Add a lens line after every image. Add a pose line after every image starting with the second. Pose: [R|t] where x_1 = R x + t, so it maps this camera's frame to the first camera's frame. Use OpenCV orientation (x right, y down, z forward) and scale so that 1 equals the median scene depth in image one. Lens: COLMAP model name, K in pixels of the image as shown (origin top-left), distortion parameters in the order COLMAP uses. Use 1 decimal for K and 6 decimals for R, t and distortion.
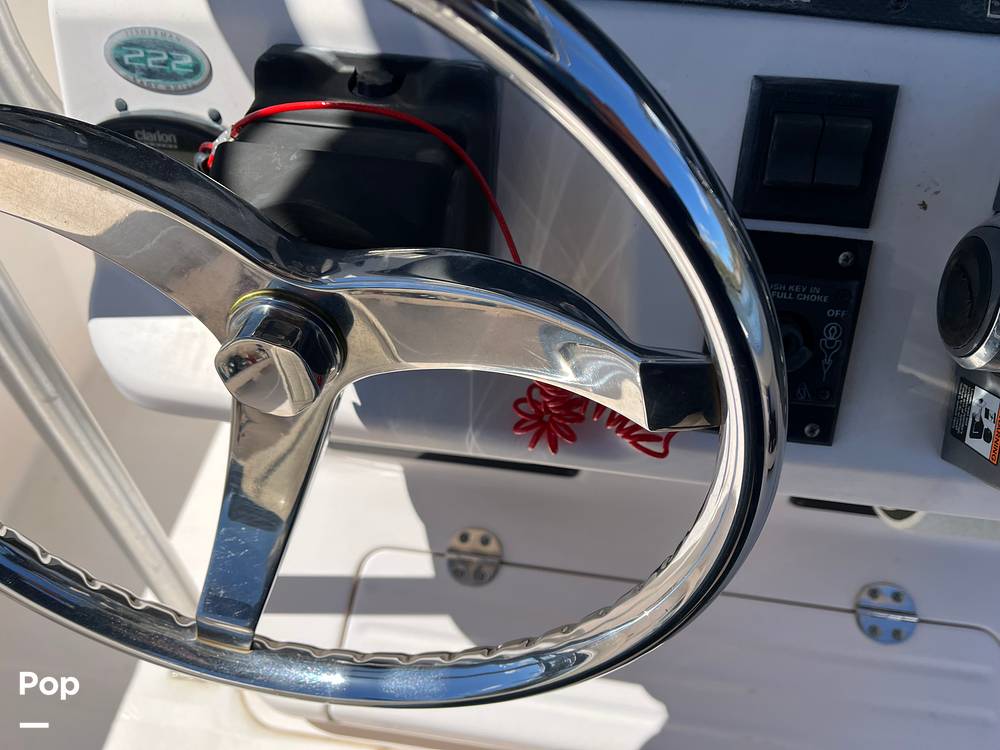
lens RADIAL K [[757.3, 0, 500.0], [0, 757.3, 371.8], [0, 0, 1]] dist [0.069389, -0.086711]
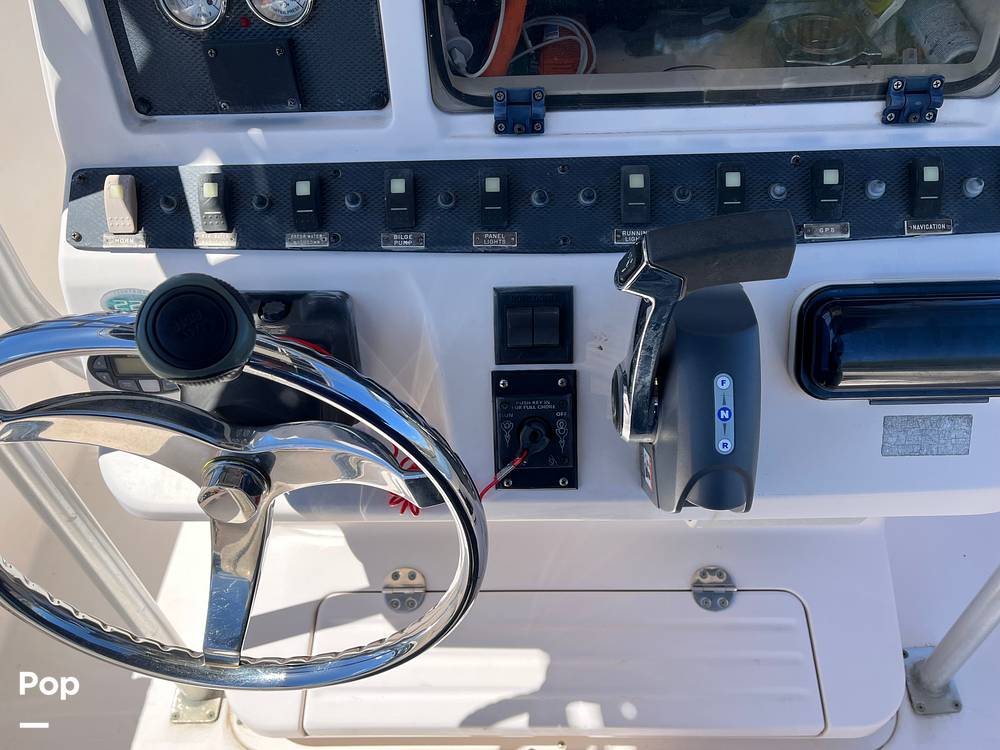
lens RADIAL K [[757.3, 0, 504.1], [0, 757.3, 371.5], [0, 0, 1]] dist [0.069389, -0.086711]
pose [[0.990541, -0.122740, 0.061351, 0.204419], [0.124989, 0.991566, -0.034262, -0.120288], [-0.056628, 0.041606, 0.997528, -0.648654]]
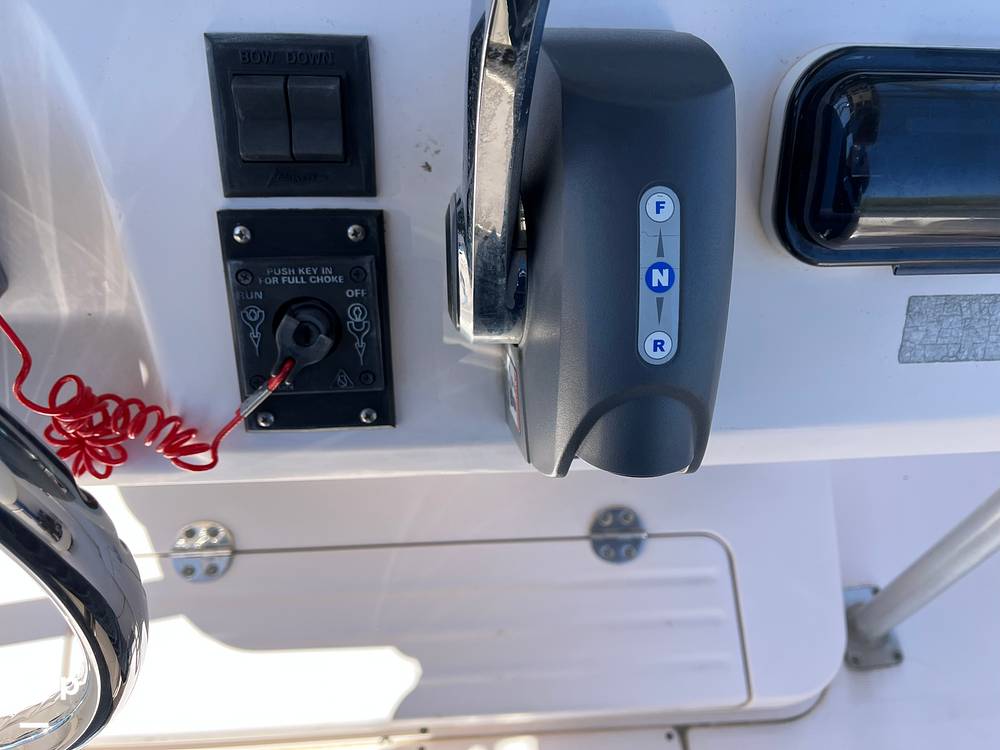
lens RADIAL K [[757.3, 0, 493.1], [0, 757.3, 372.2], [0, 0, 1]] dist [0.069389, -0.086711]
pose [[0.978695, -0.139569, 0.150587, 0.420265], [0.125674, 0.987201, 0.098188, -0.047947], [-0.162364, -0.077172, 0.983709, 0.058584]]
